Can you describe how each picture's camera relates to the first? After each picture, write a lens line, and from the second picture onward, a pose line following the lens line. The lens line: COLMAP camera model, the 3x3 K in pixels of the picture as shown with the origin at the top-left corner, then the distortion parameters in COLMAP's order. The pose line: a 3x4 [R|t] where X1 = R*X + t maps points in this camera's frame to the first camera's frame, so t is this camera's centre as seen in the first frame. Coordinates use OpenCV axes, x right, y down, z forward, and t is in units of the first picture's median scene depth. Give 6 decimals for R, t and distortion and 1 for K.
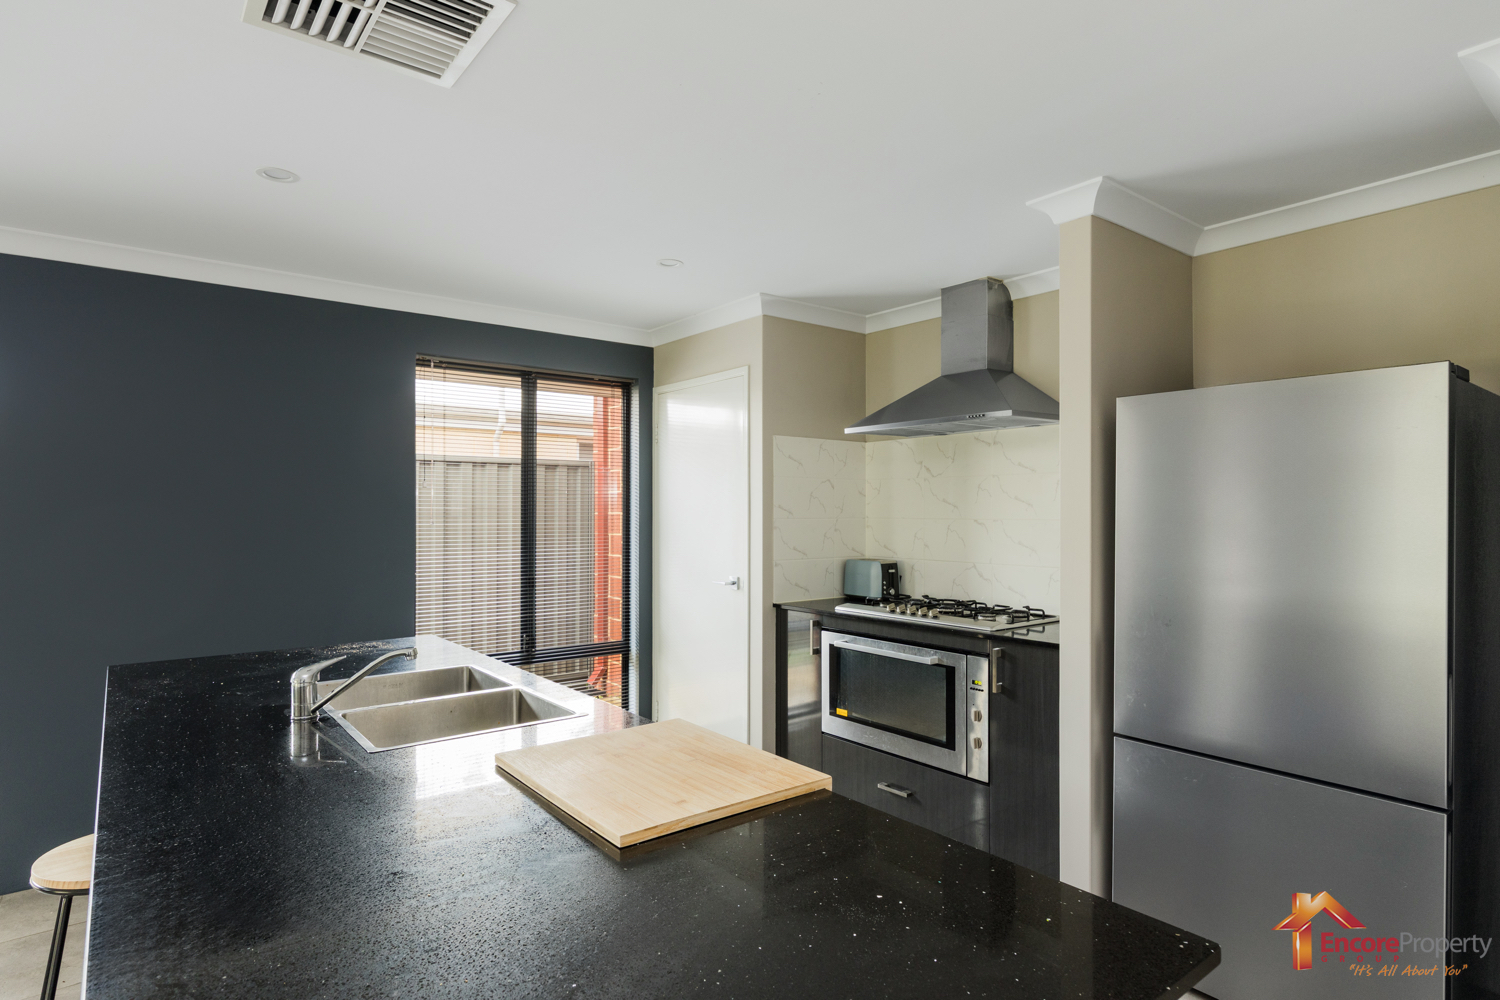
lens RADIAL K [[818.2, 0, 755.3], [0, 818.2, 504.4], [0, 0, 1]] dist [-0.004230, -0.000512]
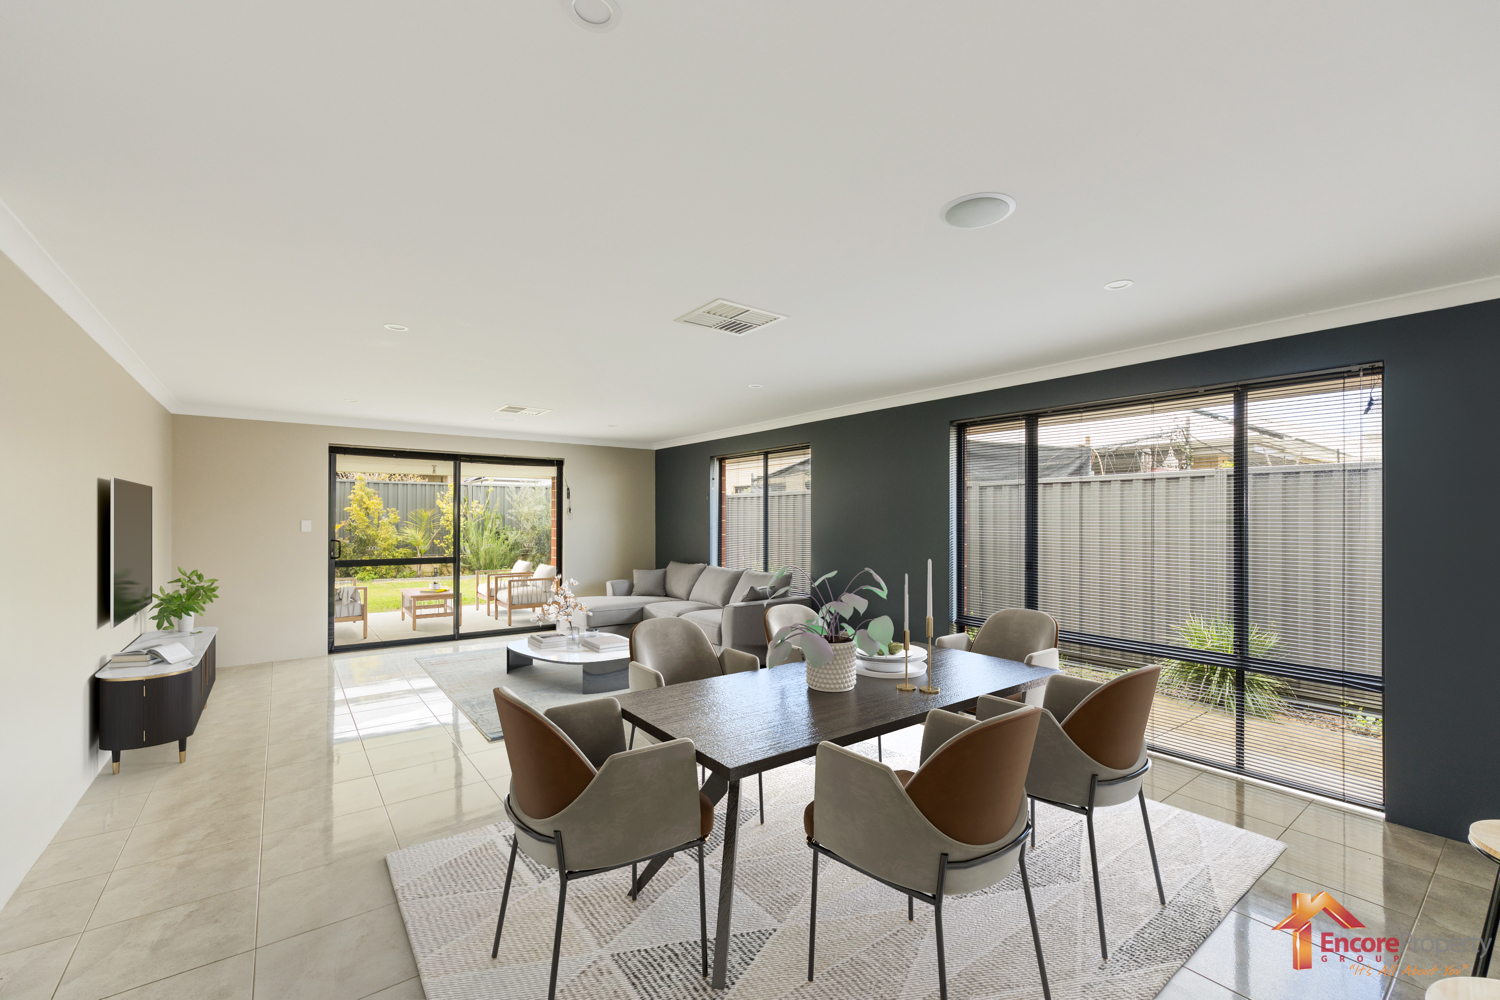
lens RADIAL K [[615.5, 0, 757.4], [0, 615.5, 512.1], [0, 0, 1]] dist [0.003371, 0.000146]
pose [[-0.020572, -0.004150, -0.999780, 2.172613], [0.003645, 0.999984, -0.004226, -0.003626], [0.999782, -0.003731, -0.020557, 1.708675]]
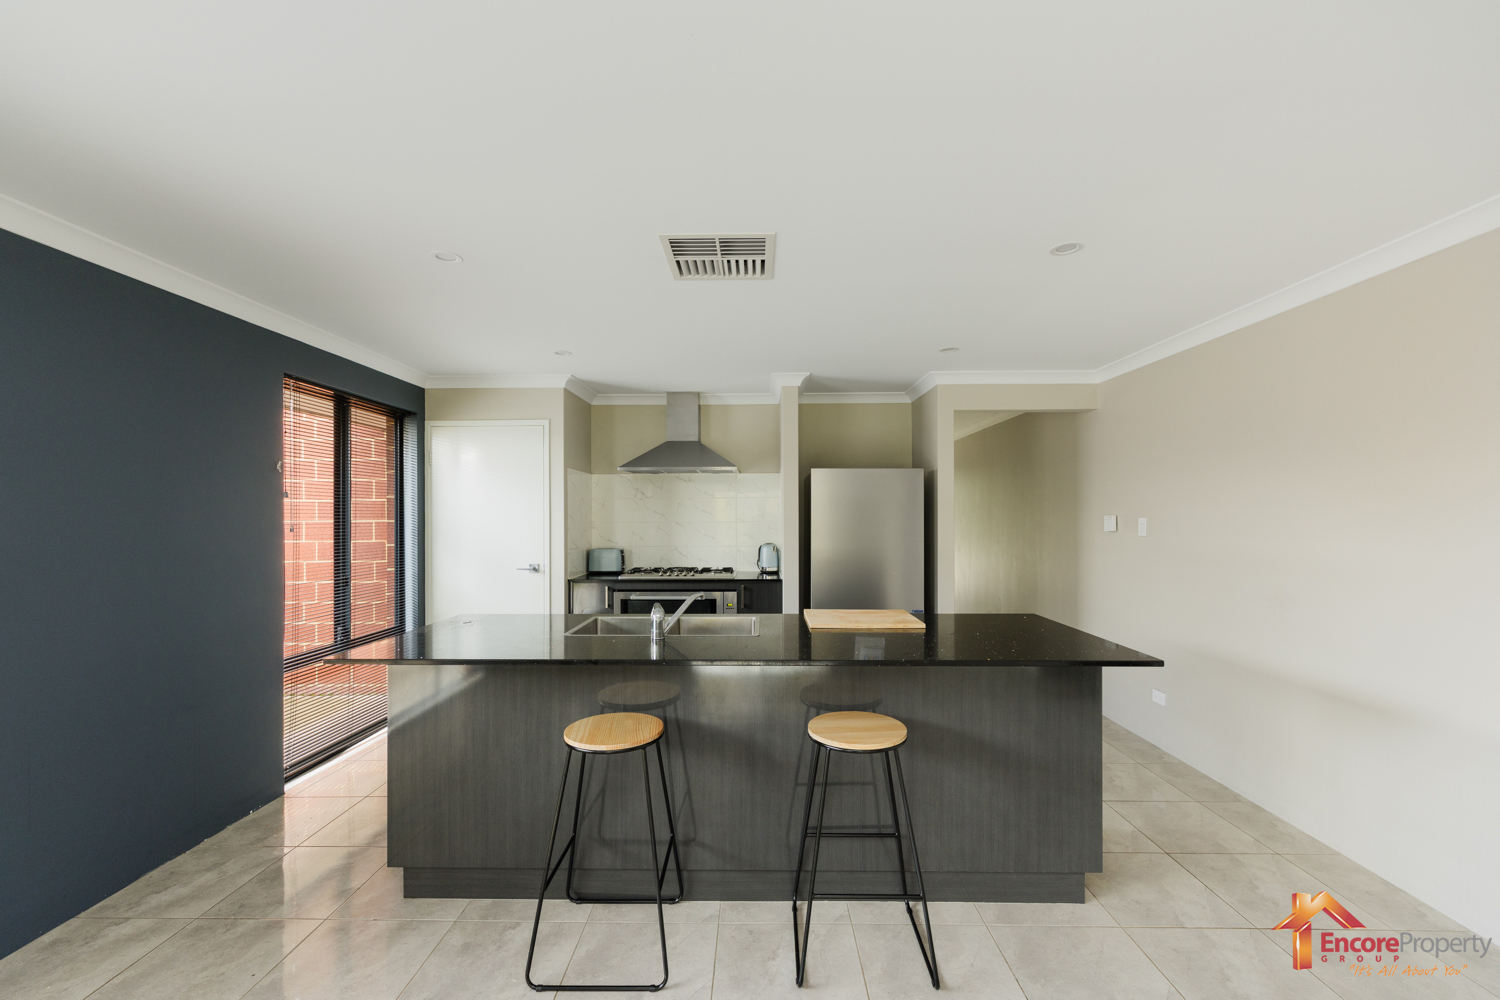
lens RADIAL K [[604.2, 0, 759.9], [0, 604.2, 513.8], [0, 0, 1]] dist [0.001990, 0.000113]
pose [[0.641422, 0.003428, 0.767181, -0.555010], [-0.005481, 0.999985, 0.000114, -0.001693], [-0.767169, -0.004278, 0.641431, 0.005907]]
